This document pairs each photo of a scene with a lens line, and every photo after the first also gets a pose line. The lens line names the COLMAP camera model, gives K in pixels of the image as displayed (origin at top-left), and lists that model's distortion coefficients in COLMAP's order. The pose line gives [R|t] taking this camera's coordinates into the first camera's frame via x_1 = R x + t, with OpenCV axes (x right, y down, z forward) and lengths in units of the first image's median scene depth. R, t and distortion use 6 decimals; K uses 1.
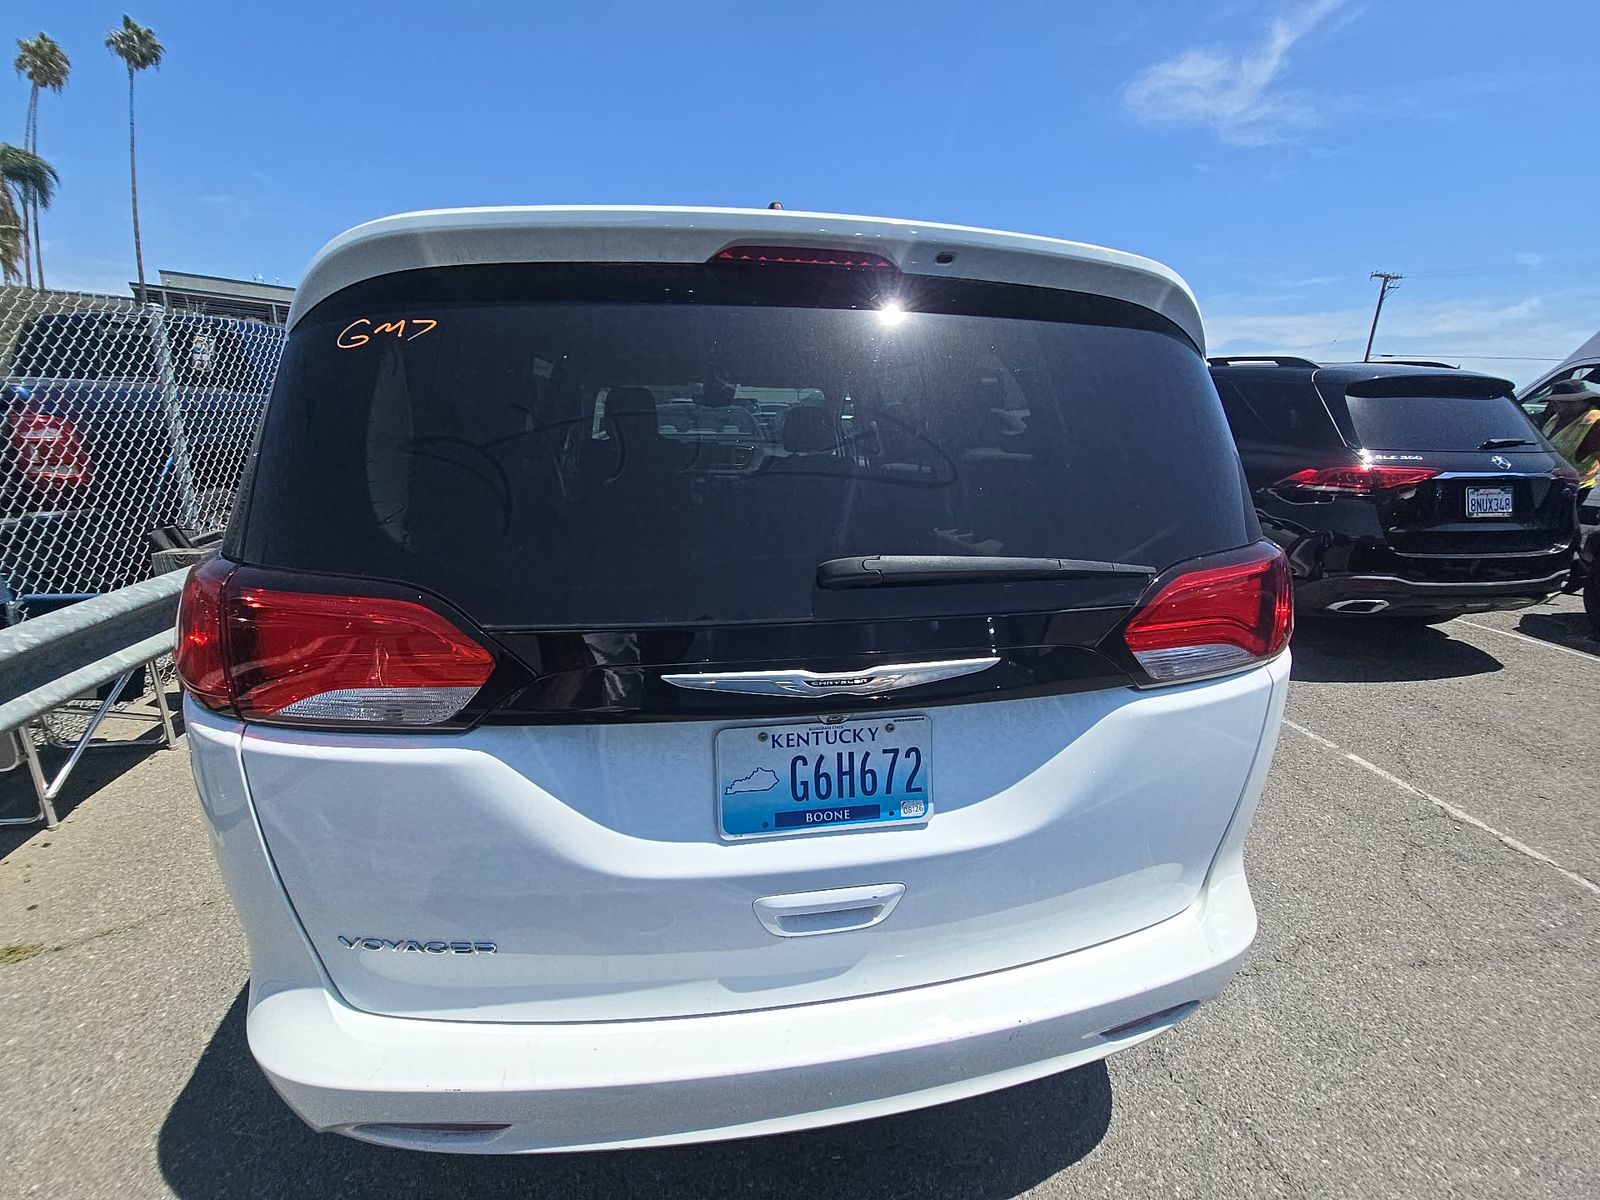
lens RADIAL K [[658.2, 0, 800.8], [0, 658.2, 590.7], [0, 0, 1]] dist [0.002528, -0.001349]
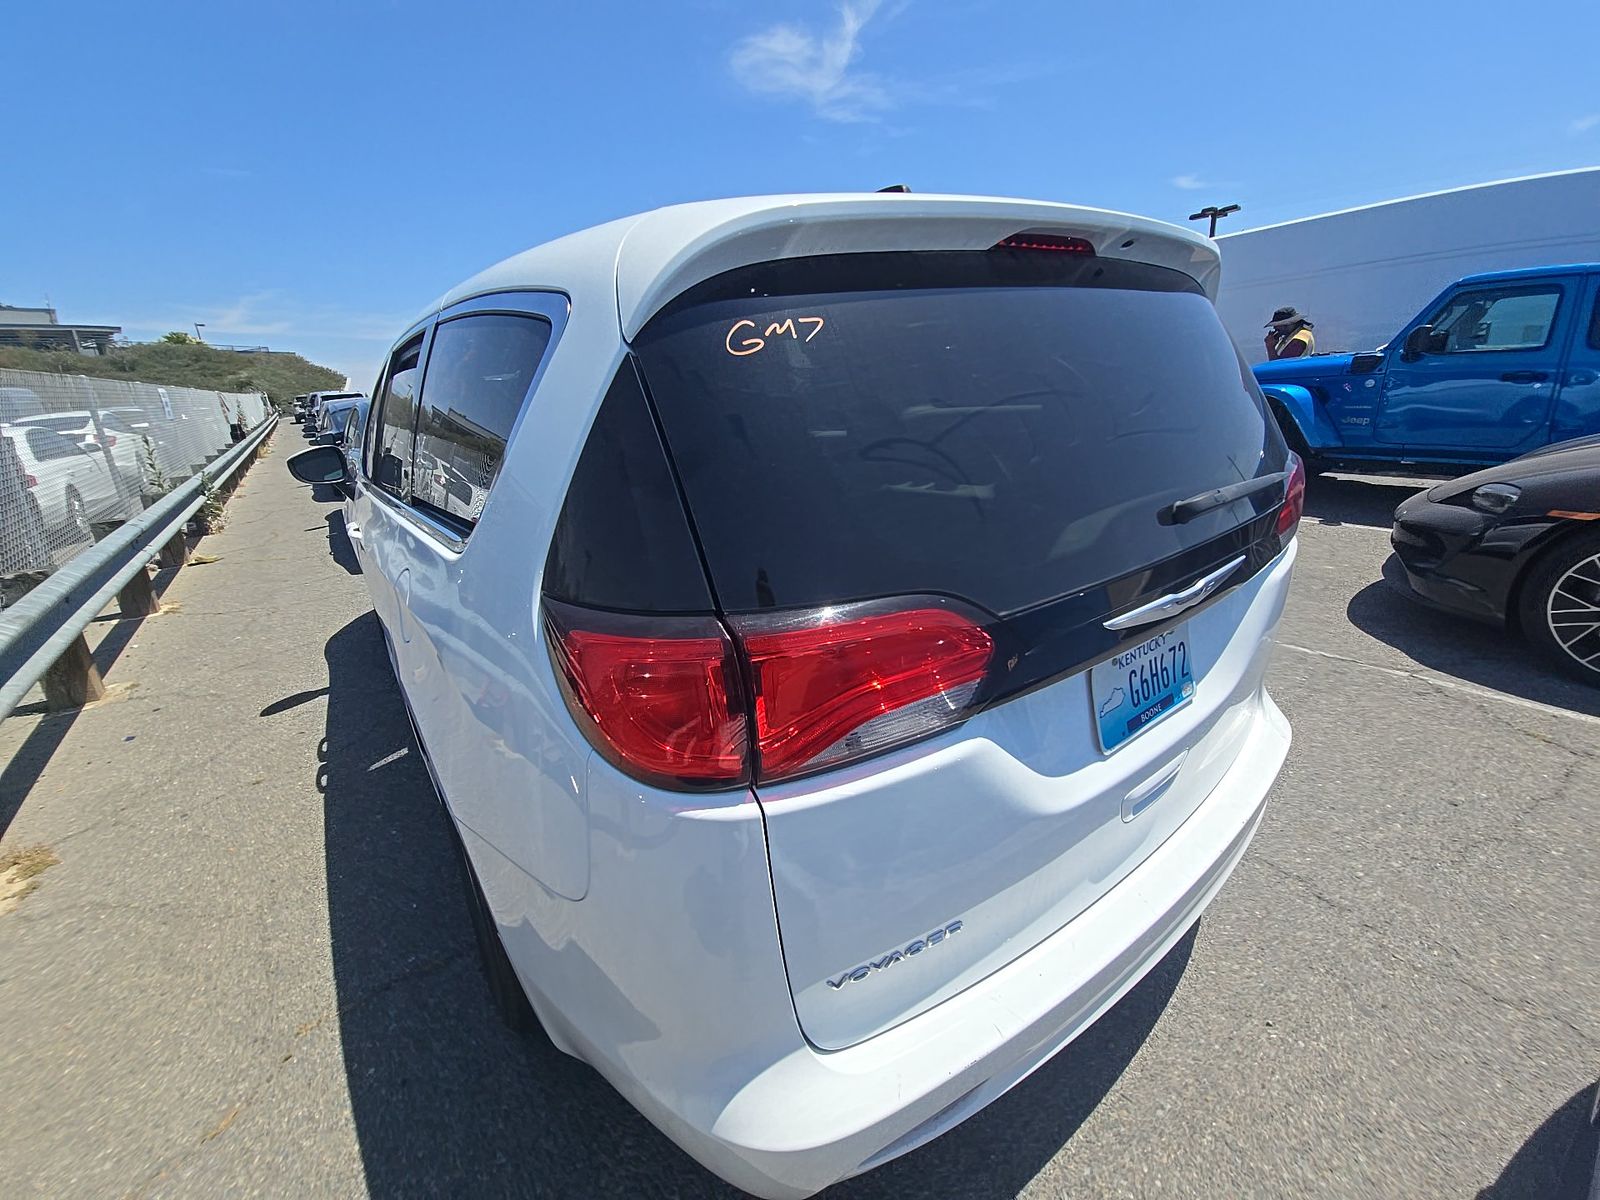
lens RADIAL K [[658.2, 0, 796.1], [0, 658.2, 595.9], [0, 0, 1]] dist [0.002528, -0.001349]
pose [[0.891048, -0.219336, 0.397399, -0.739929], [0.199704, 0.975648, 0.090713, -0.083596], [-0.407618, -0.001467, 0.913151, 0.115253]]
